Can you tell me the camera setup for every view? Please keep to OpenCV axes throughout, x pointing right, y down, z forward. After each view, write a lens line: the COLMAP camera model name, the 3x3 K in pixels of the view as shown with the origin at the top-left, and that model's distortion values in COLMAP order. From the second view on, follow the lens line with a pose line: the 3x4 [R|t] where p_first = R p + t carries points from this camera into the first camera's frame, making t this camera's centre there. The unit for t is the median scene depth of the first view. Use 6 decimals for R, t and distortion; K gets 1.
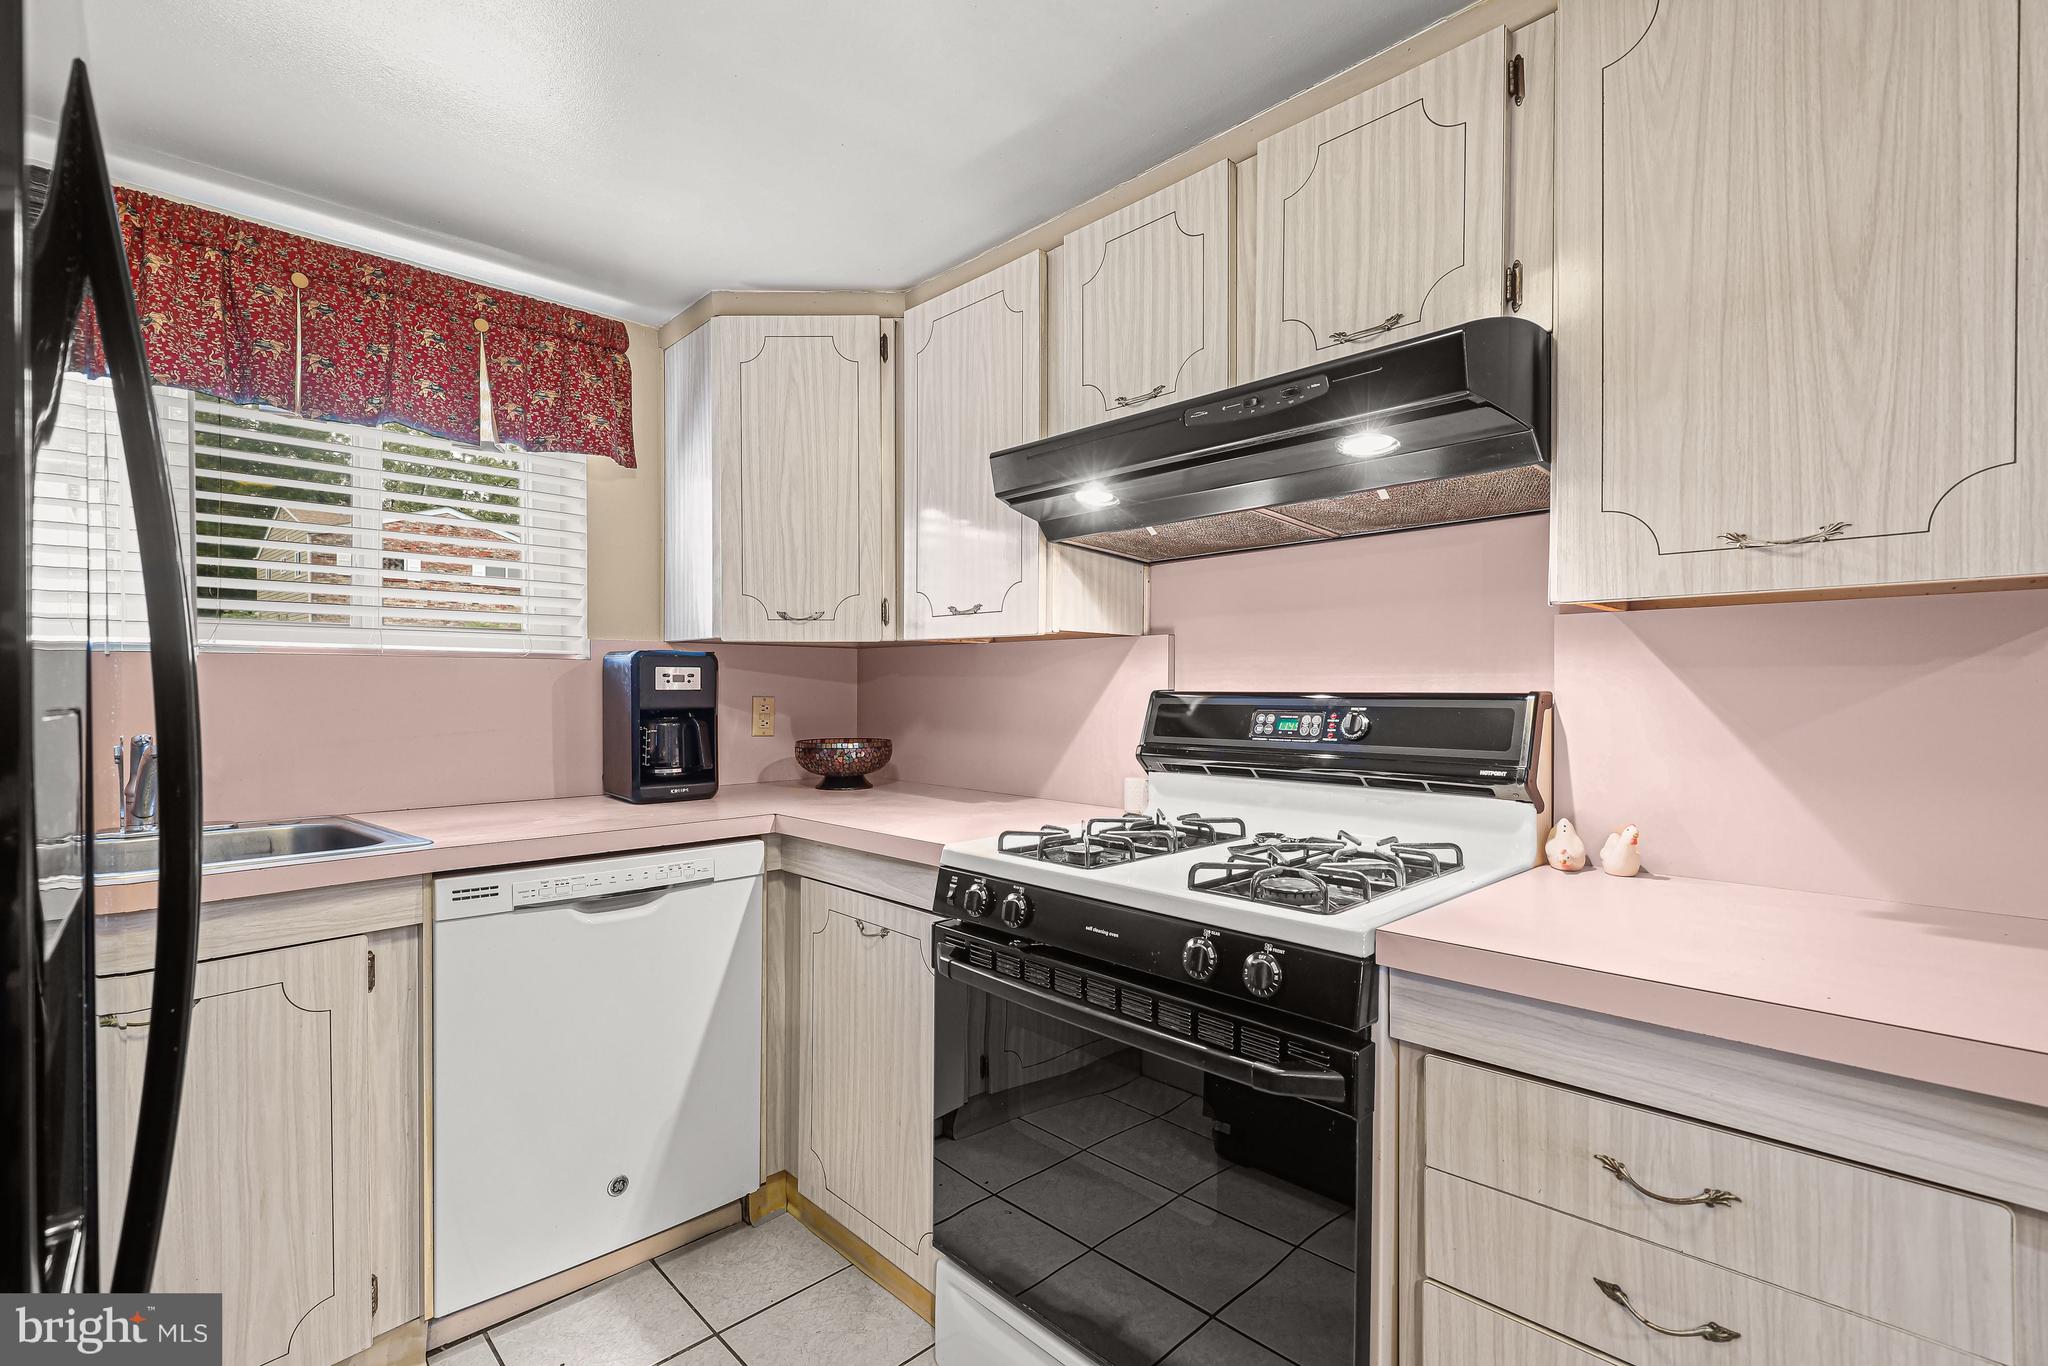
lens RADIAL K [[931.5, 0, 1032.0], [0, 931.5, 698.5], [0, 0, 1]] dist [-0.000048, 0.001417]
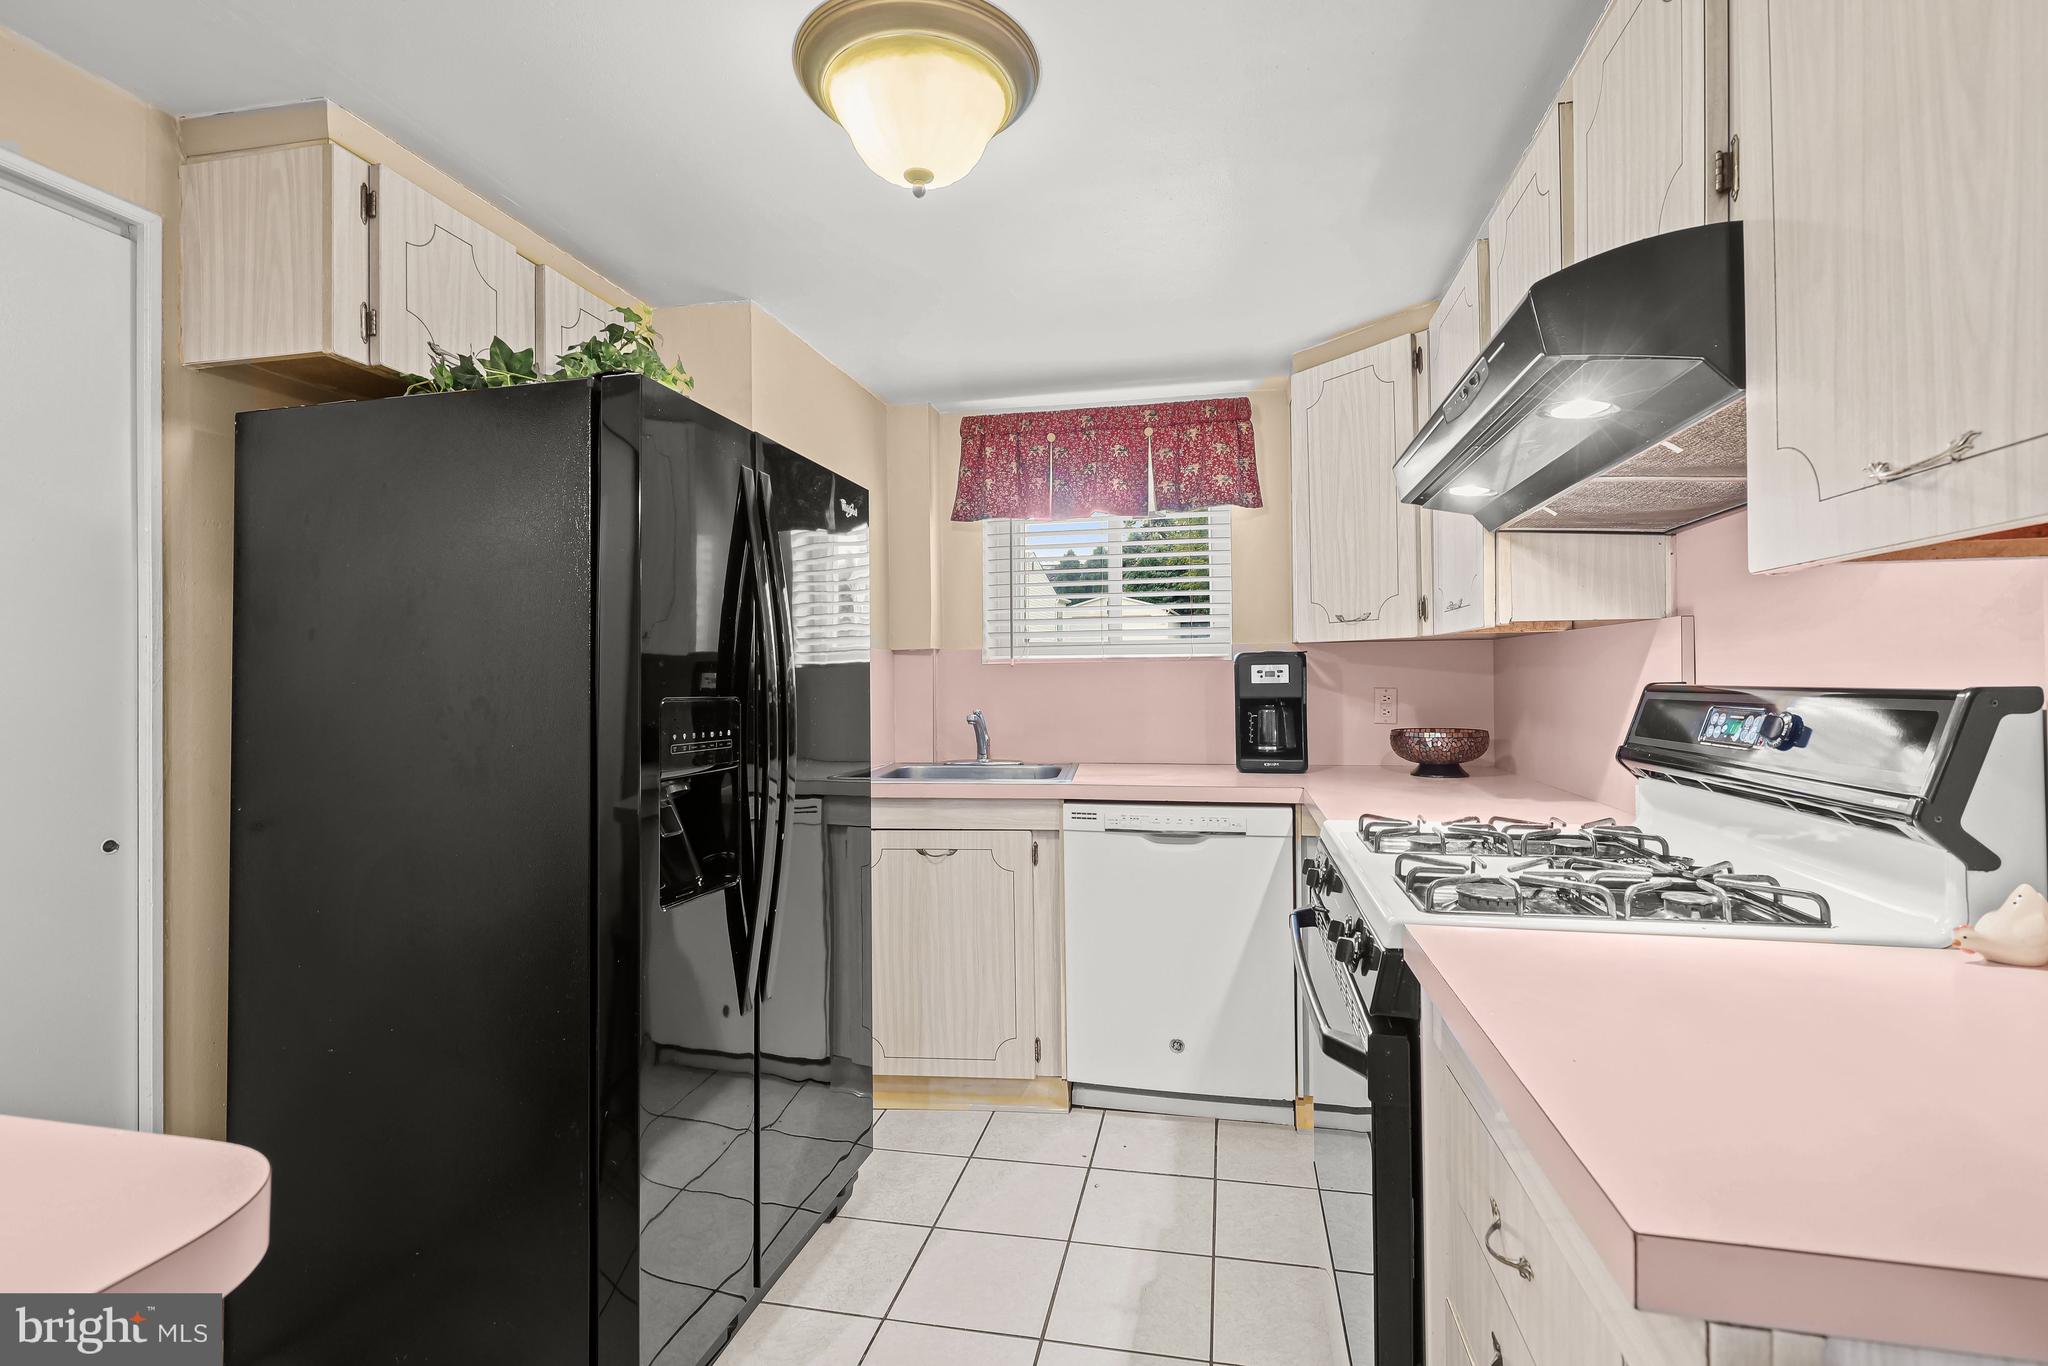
lens RADIAL K [[931.5, 0, 1033.8], [0, 931.5, 675.0], [0, 0, 1]] dist [-0.000048, 0.001417]
pose [[0.557348, -0.010648, -0.830211, 0.493261], [0.001298, 0.999928, -0.011954, -0.005849], [0.830278, 0.005585, 0.557321, 0.047325]]
